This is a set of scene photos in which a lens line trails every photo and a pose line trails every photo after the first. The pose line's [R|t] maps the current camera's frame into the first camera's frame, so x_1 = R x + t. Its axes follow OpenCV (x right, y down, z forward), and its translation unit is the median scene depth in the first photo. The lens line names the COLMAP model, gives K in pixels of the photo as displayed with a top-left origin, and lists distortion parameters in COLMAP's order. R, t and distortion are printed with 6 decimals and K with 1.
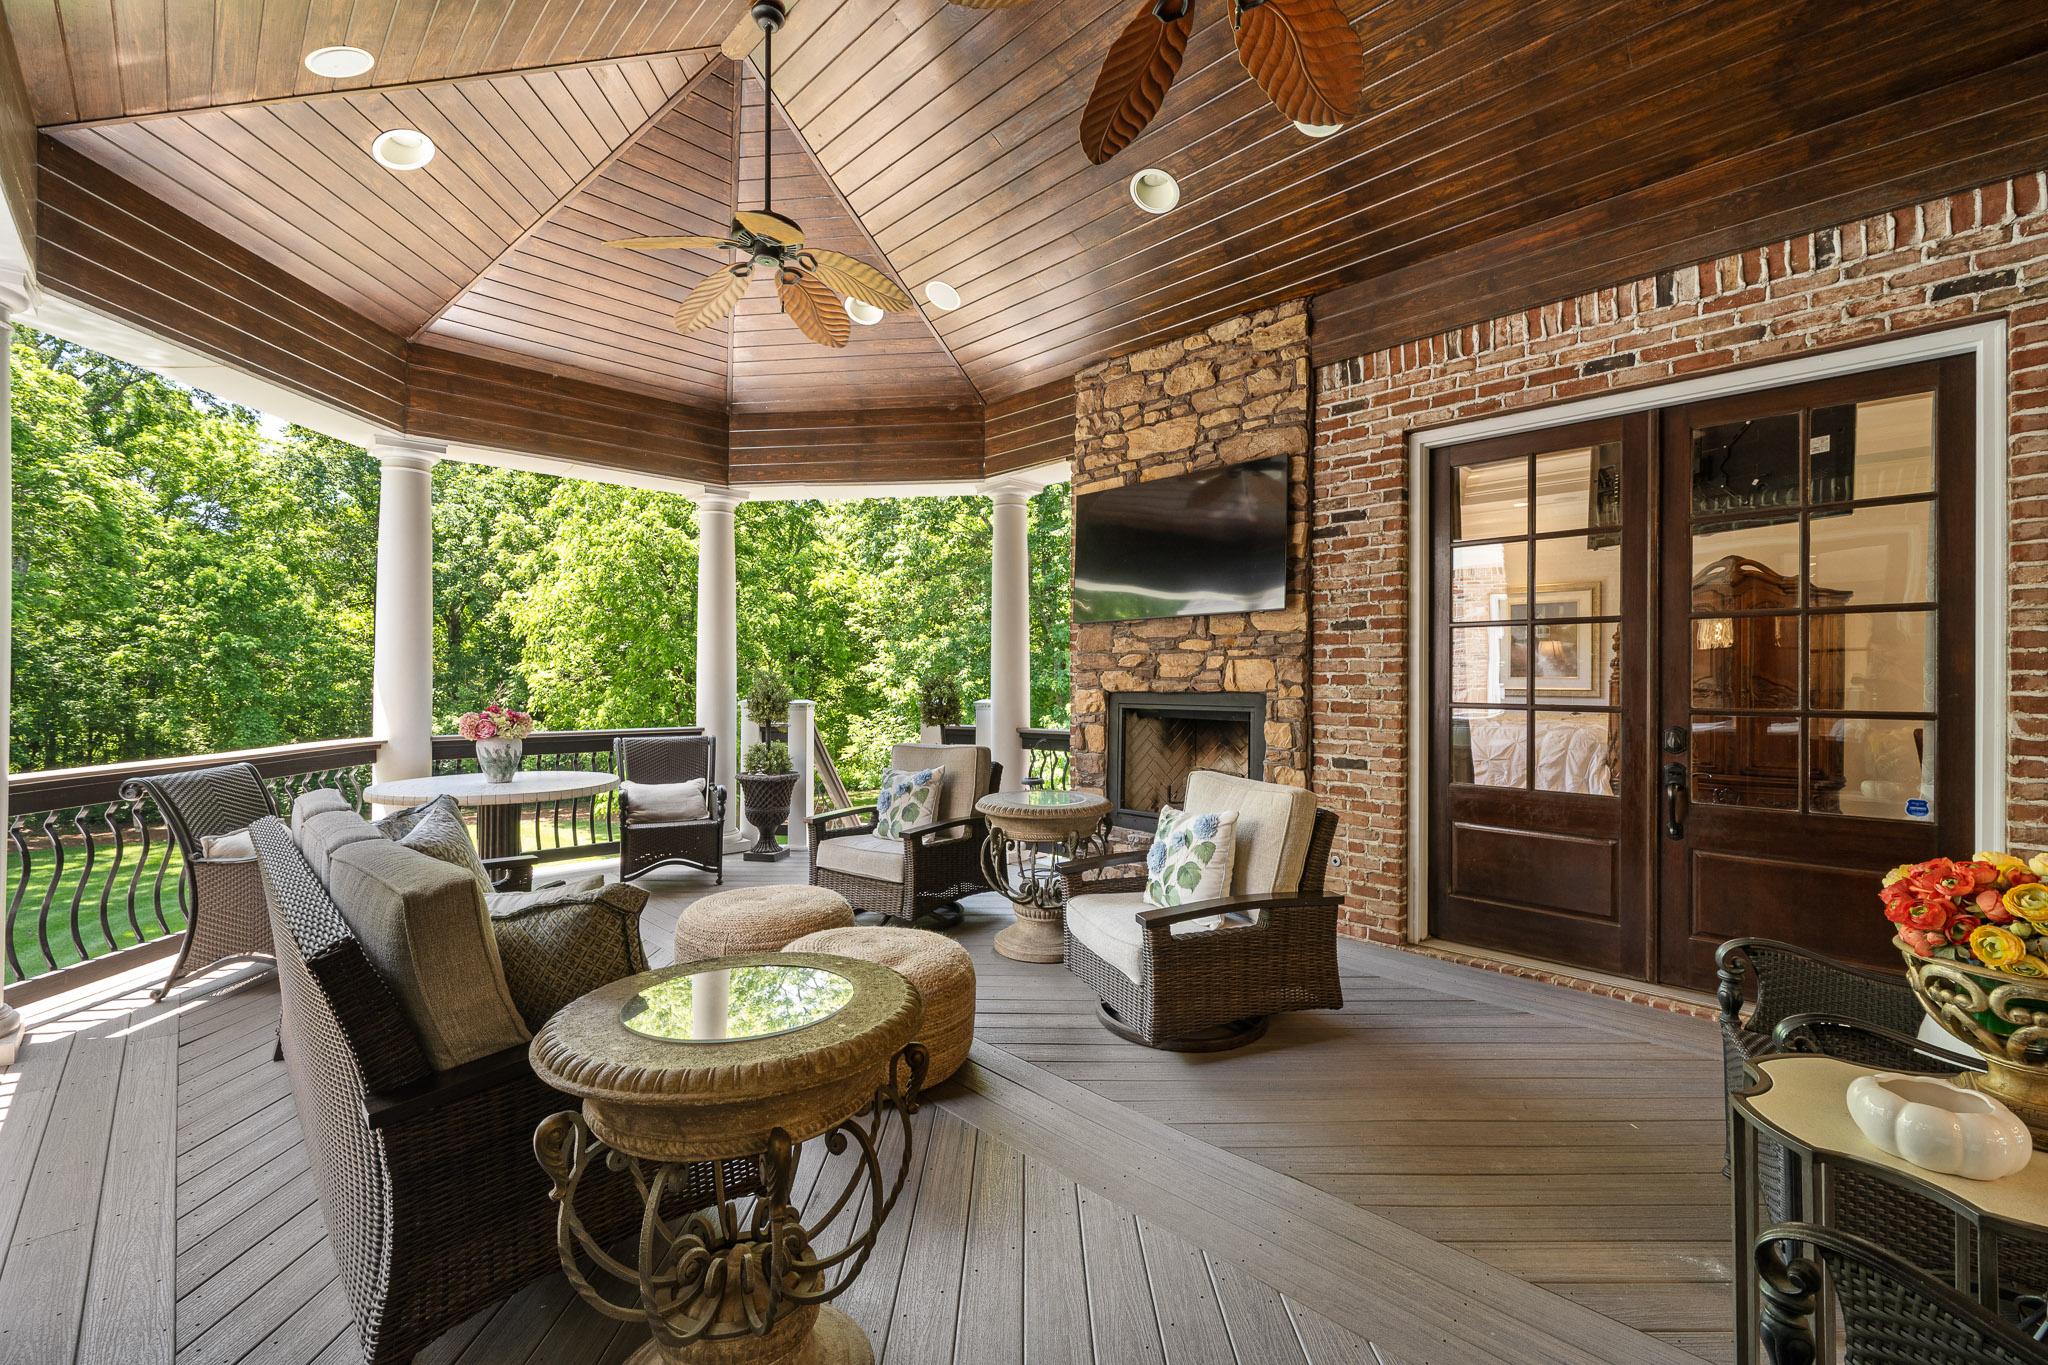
lens RADIAL K [[836.2, 0, 1011.1], [0, 836.2, 681.1], [0, 0, 1]] dist [-0.003534, -0.000491]
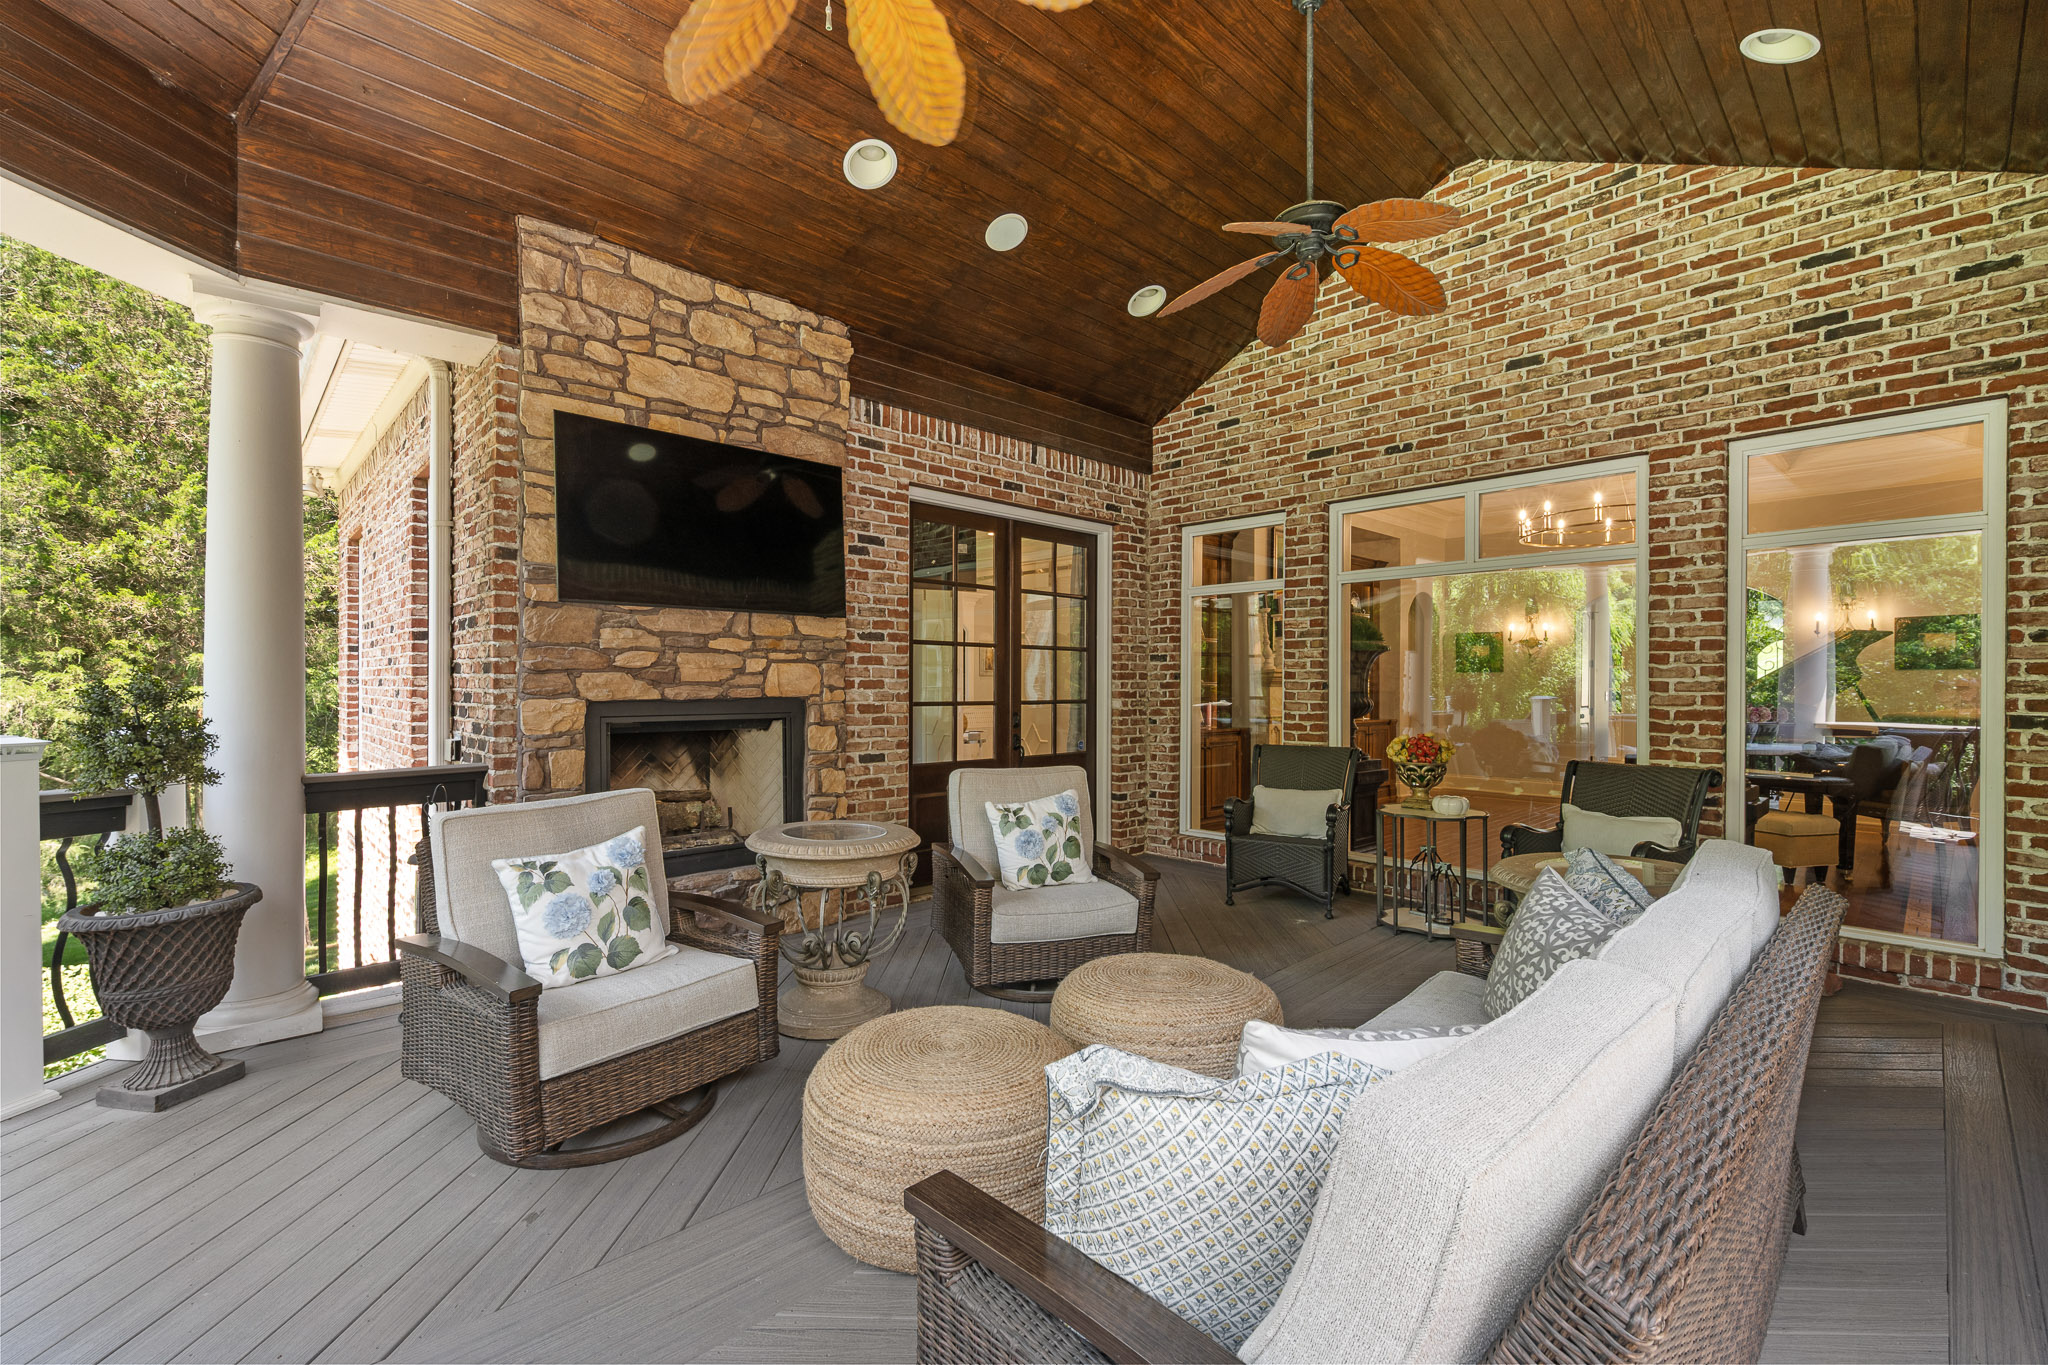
lens RADIAL K [[863.8, 0, 1020.5], [0, 863.8, 687.1], [0, 0, 1]] dist [-0.000755, -0.000409]
pose [[0.025525, -0.006350, 0.999654, -0.662357], [-0.000036, 0.999980, 0.006353, -0.004661], [-0.999674, -0.000198, 0.025524, 0.667774]]
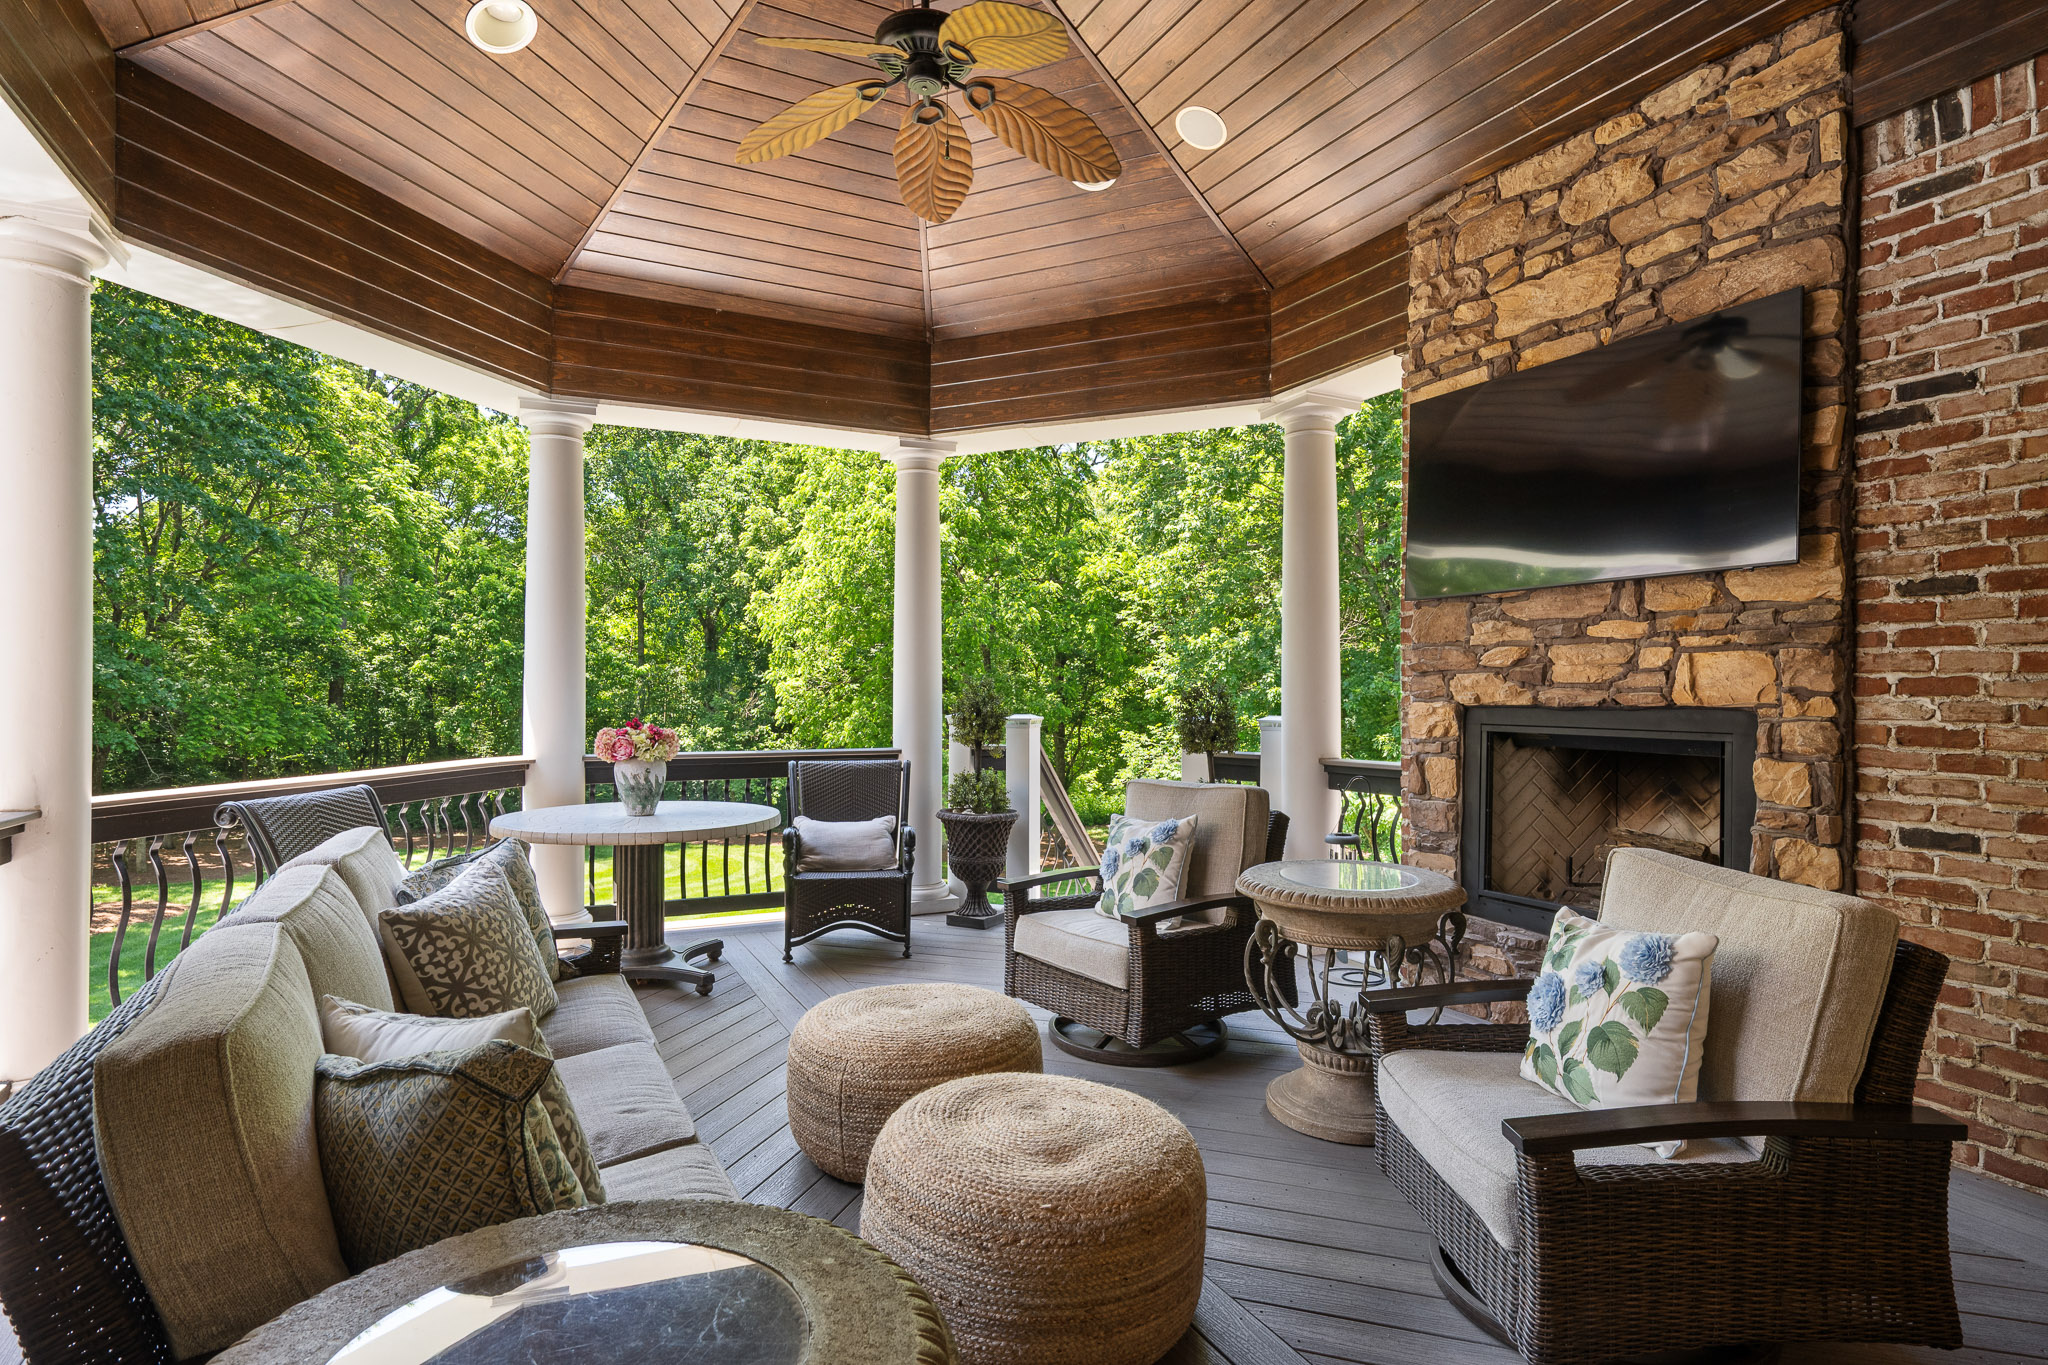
lens RADIAL K [[1028.2, 0, 1016.9], [0, 1028.2, 687.5], [0, 0, 1]] dist [-0.002499, 0.000311]
pose [[0.953775, -0.000873, -0.300521, 0.028906], [0.000242, 0.999998, -0.002136, 0.000381], [0.300523, 0.001964, 0.953773, 0.158615]]
